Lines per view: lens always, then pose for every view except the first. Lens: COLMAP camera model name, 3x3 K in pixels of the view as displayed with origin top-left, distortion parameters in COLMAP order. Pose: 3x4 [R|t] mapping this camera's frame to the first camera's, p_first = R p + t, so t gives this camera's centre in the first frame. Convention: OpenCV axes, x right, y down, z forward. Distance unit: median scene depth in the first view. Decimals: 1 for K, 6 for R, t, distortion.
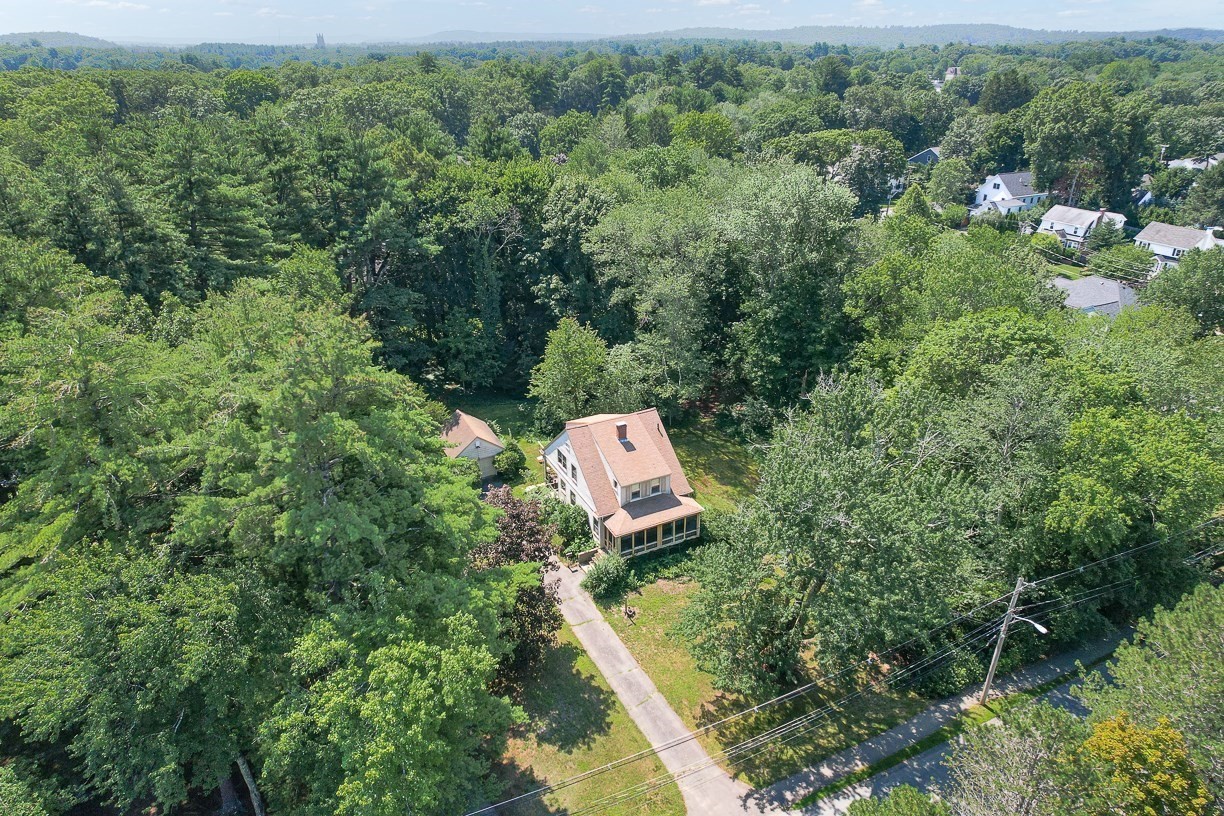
lens RADIAL K [[775.5, 0, 612.2], [0, 775.5, 411.9], [0, 0, 1]] dist [-0.068159, 0.076492]
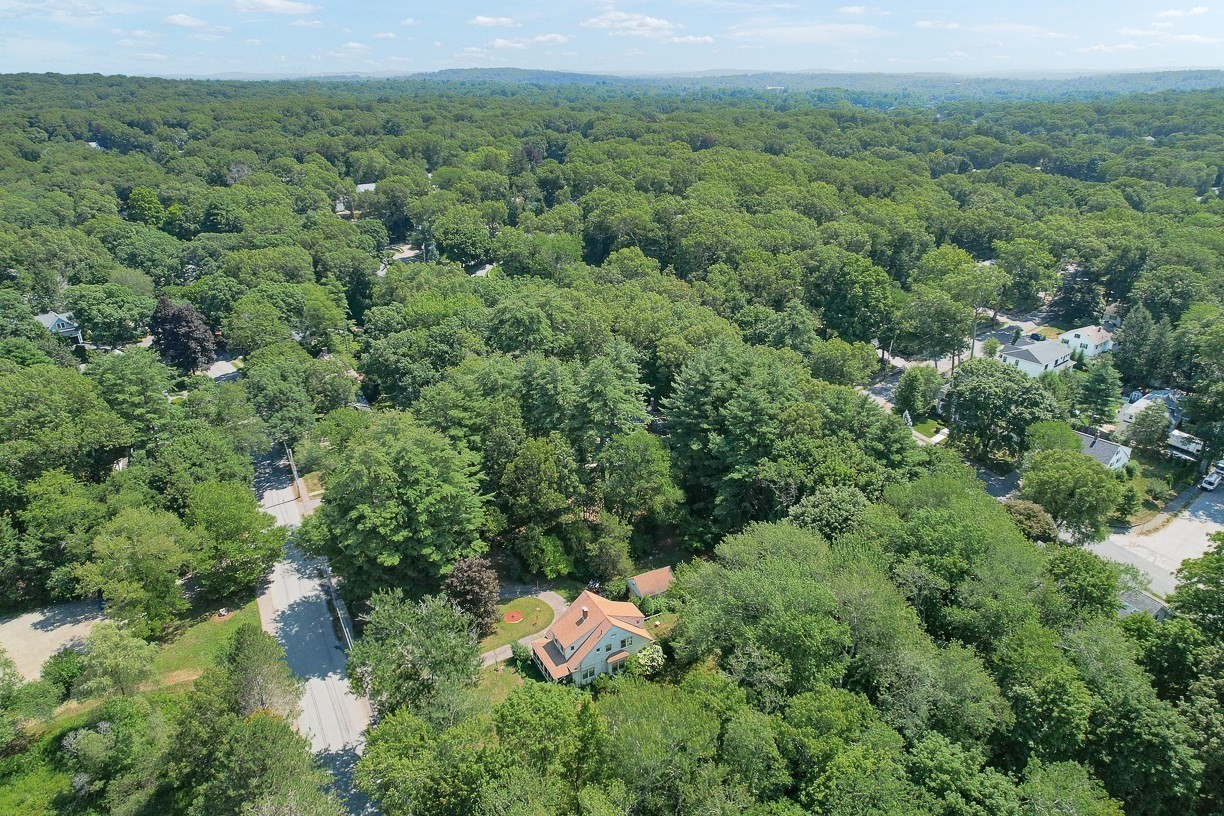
lens RADIAL K [[775.5, 0, 612.2], [0, 775.5, 411.9], [0, 0, 1]] dist [-0.068159, 0.076492]
pose [[0.055303, 0.409480, -0.910642, 1.308096], [-0.441544, 0.828042, 0.345523, -0.902829], [0.895534, 0.382979, 0.226597, 0.528812]]
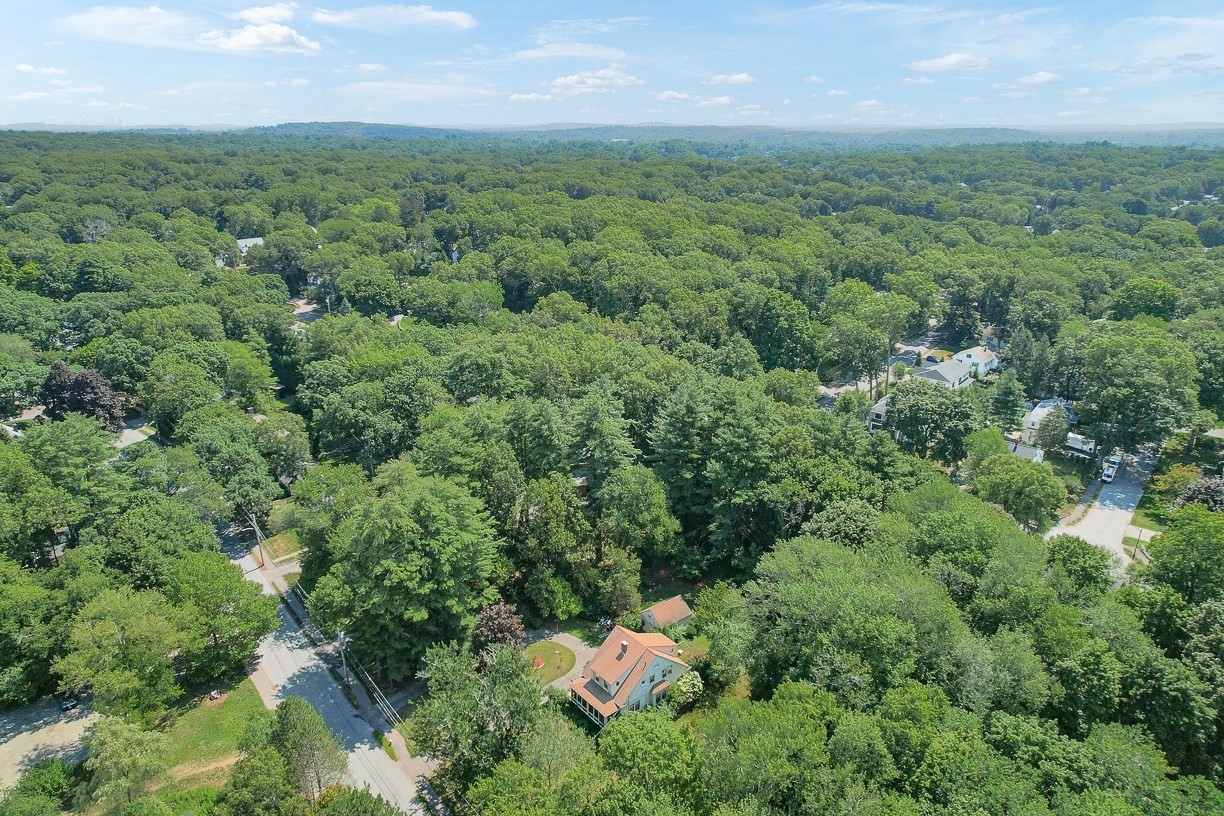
lens RADIAL K [[775.5, 0, 612.2], [0, 775.5, 411.9], [0, 0, 1]] dist [-0.068159, 0.076492]
pose [[0.238246, 0.344532, -0.908040, 1.298138], [-0.433114, 0.874533, 0.218181, -0.745278], [0.869282, 0.341304, 0.357576, 0.238912]]
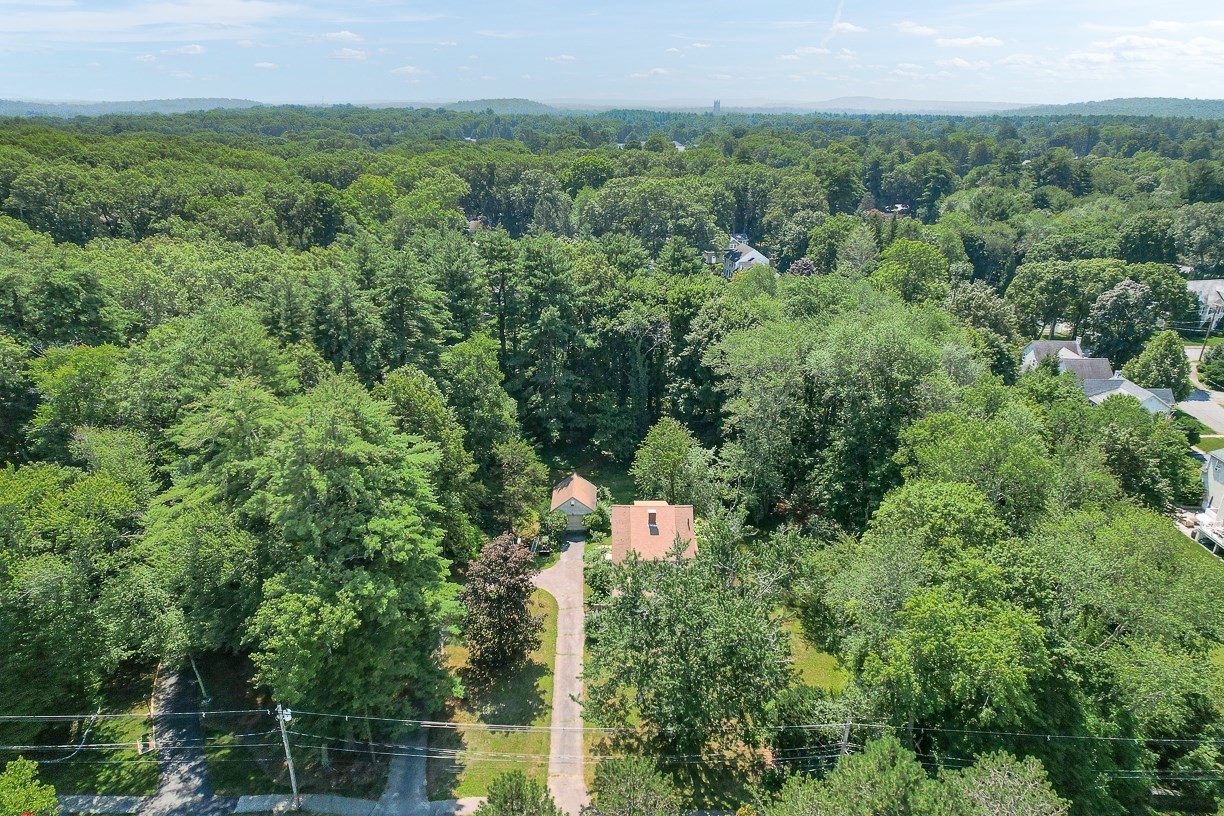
lens RADIAL K [[775.5, 0, 612.2], [0, 775.5, 411.9], [0, 0, 1]] dist [-0.068159, 0.076492]
pose [[0.898172, 0.176127, -0.402823, 0.425440], [-0.206151, 0.977996, -0.032043, -0.088020], [0.388315, 0.111822, 0.914717, -0.177586]]
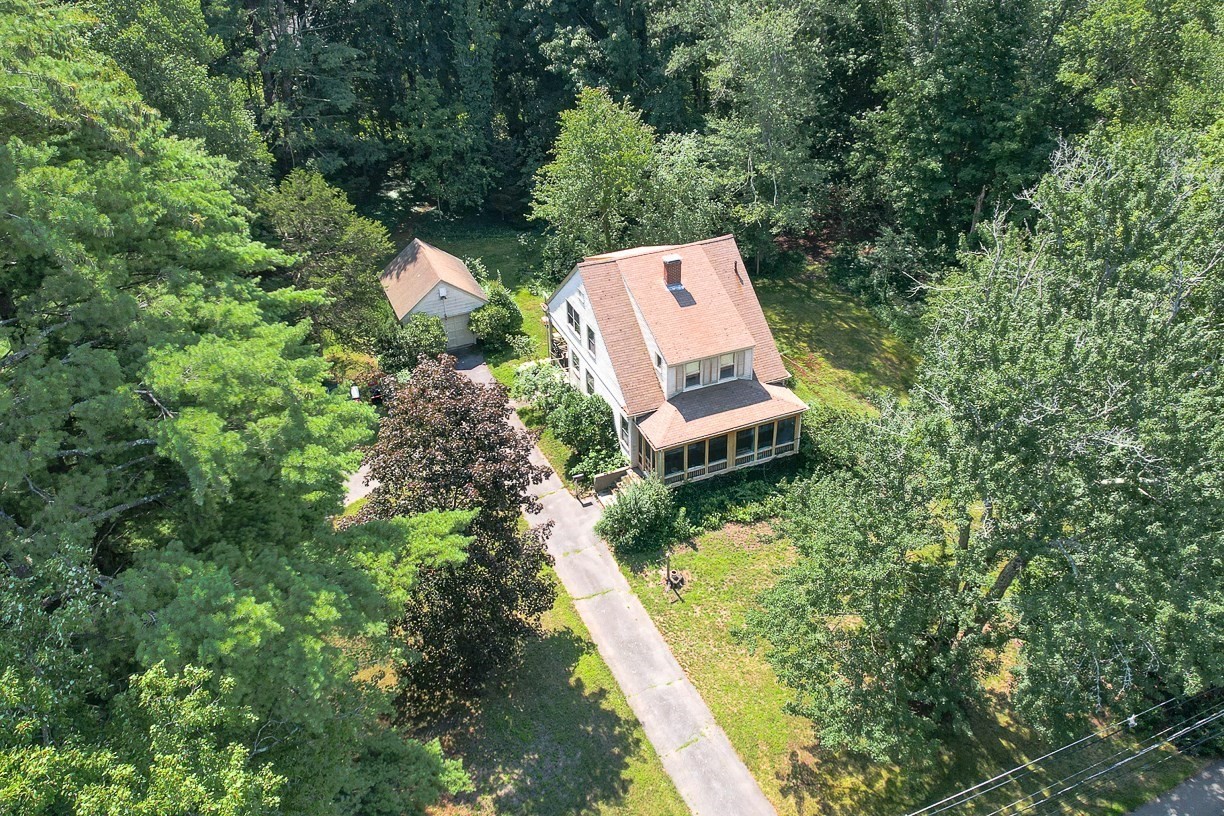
lens RADIAL K [[1000.1, 0, 643.7], [0, 1000.1, 407.9], [0, 0, 1]] dist [-0.049680, 0.000455]
pose [[0.998912, 0.026016, -0.038710, 0.022361], [-0.020675, 0.990968, 0.132492, 0.027280], [0.041807, -0.131547, 0.990428, 0.236060]]
